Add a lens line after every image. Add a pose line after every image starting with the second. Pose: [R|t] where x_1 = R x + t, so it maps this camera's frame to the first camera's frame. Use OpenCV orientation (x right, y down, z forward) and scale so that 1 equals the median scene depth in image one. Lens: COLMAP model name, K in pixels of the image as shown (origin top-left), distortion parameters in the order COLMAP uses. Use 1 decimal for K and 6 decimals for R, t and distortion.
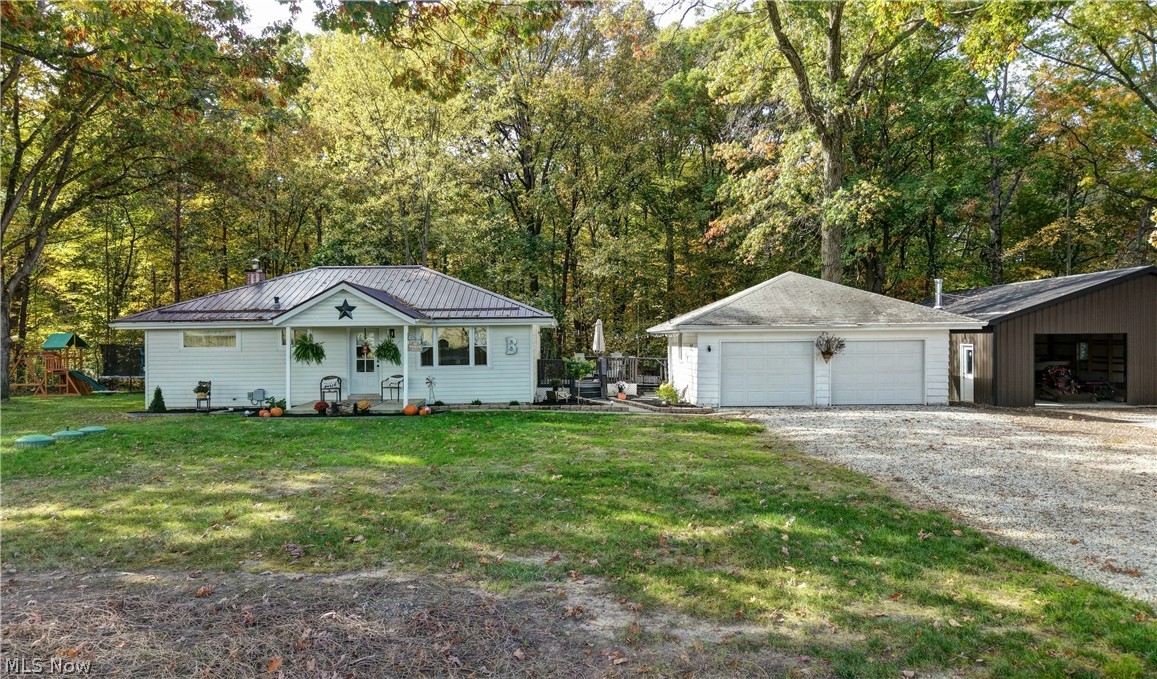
lens RADIAL K [[841.0, 0, 552.1], [0, 841.0, 339.8], [0, 0, 1]] dist [0.023926, -0.001810]
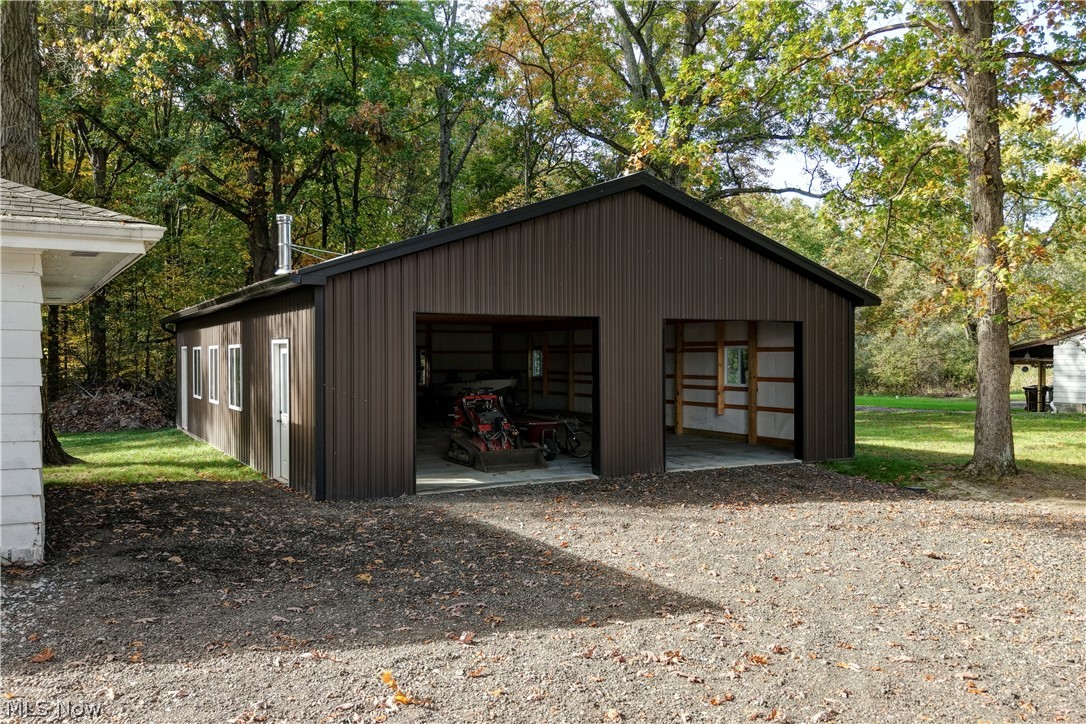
lens RADIAL K [[845.6, 0, 543.0], [0, 845.6, 362.0], [0, 0, 1]] dist [0.007868, 0.002195]
pose [[0.855110, 0.002845, 0.518439, 0.459907], [-0.003826, 0.999992, 0.000822, 0.018071], [-0.518433, -0.002686, 0.855114, 0.694913]]
